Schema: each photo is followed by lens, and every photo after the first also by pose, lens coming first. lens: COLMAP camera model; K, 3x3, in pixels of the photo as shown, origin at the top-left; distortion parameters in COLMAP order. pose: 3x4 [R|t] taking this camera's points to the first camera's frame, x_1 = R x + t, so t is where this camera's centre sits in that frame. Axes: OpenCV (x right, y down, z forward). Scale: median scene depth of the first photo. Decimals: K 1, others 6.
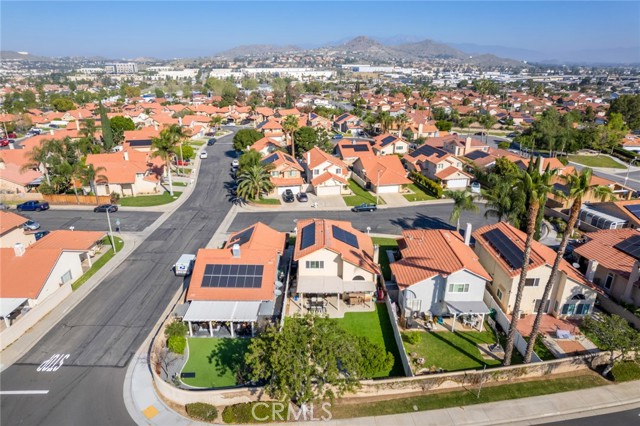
lens RADIAL K [[412.3, 0, 314.7], [0, 412.3, 212.0], [0, 0, 1]] dist [-0.065507, 0.051729]
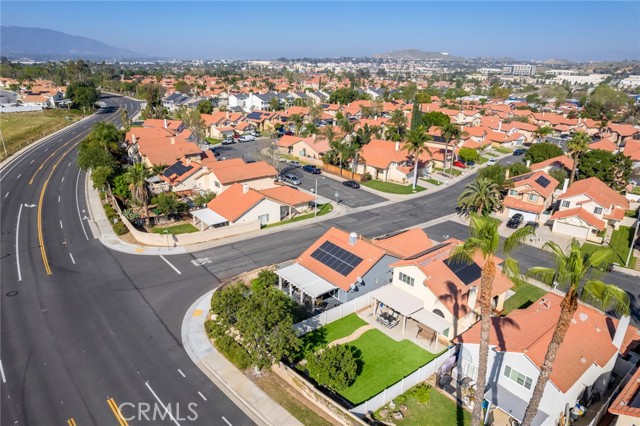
lens RADIAL K [[412.3, 0, 313.2], [0, 412.3, 216.5], [0, 0, 1]] dist [-0.065507, 0.051729]
pose [[0.643284, 0.285499, -0.710405, 0.291841], [-0.280641, 0.951219, 0.128152, -0.041043], [0.712338, 0.116931, 0.692027, 0.109497]]
